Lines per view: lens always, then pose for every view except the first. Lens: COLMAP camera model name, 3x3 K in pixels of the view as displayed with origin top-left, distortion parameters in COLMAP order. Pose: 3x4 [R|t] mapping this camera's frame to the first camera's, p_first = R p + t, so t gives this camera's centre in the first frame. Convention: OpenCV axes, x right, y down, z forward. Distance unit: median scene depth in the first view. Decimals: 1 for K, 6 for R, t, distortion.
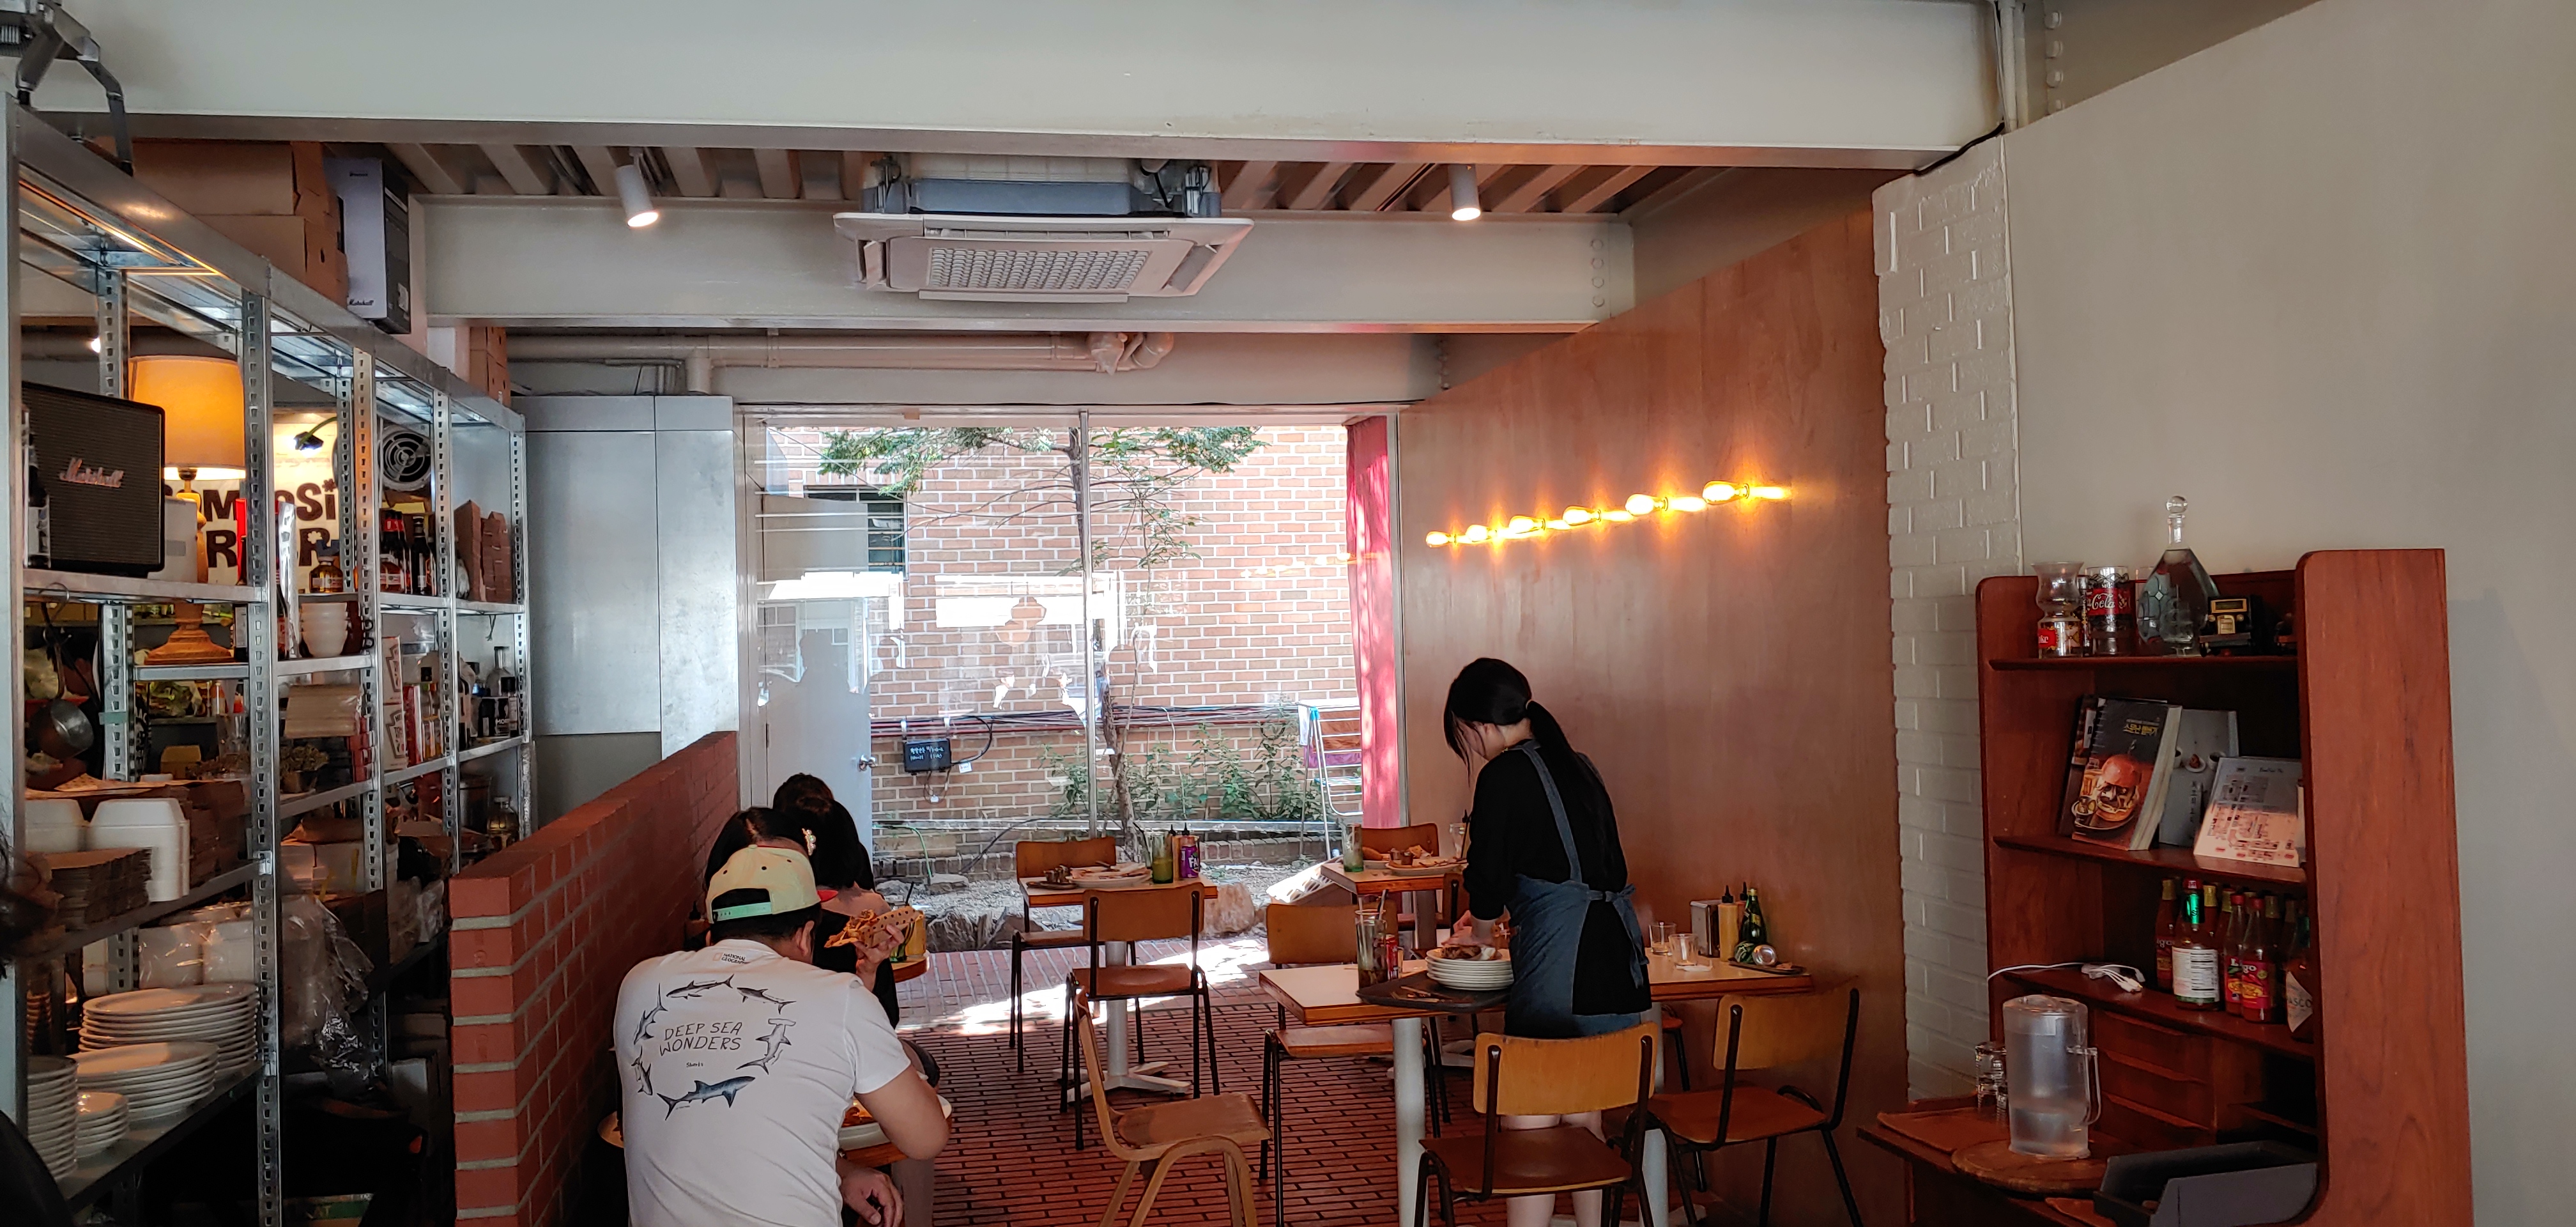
lens RADIAL K [[1826.2, 0, 1286.1], [0, 1826.2, 613.9], [0, 0, 1]] dist [-0.001134, -0.000216]
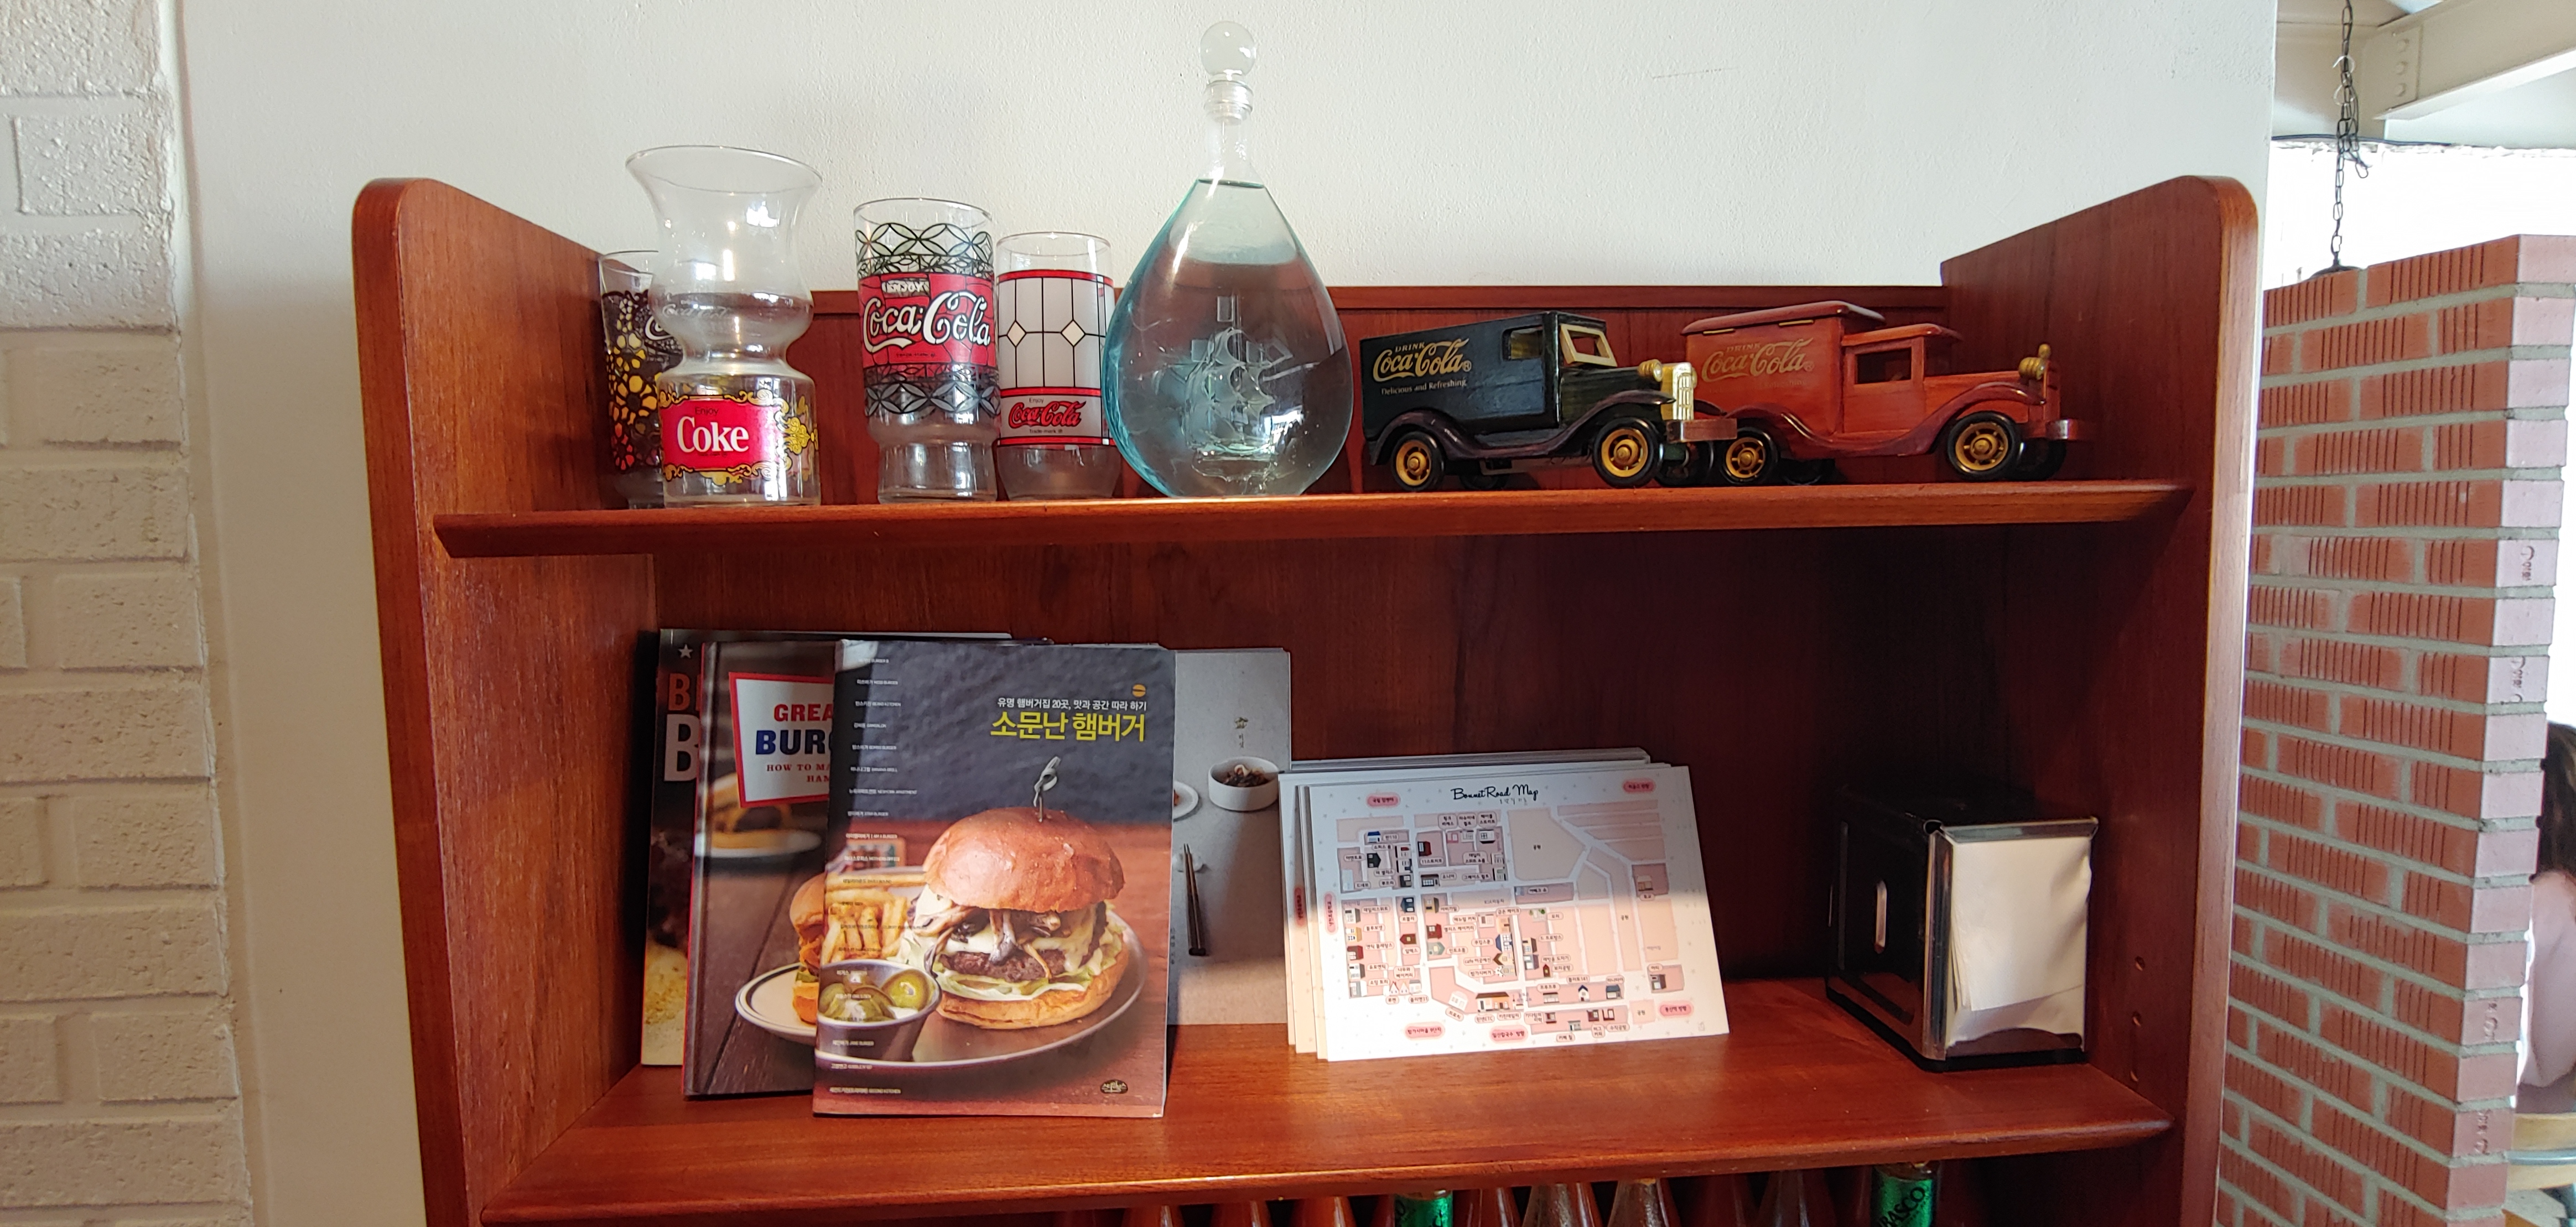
lens RADIAL K [[1222.6, 0, 1286.0], [0, 1222.6, 623.3], [0, 0, 1]] dist [-0.002623, -0.000146]
pose [[0.134937, -0.062393, 0.988888, 0.253067], [0.000720, 0.998021, 0.062871, 0.030655], [-0.990854, -0.007771, 0.134715, 0.918207]]
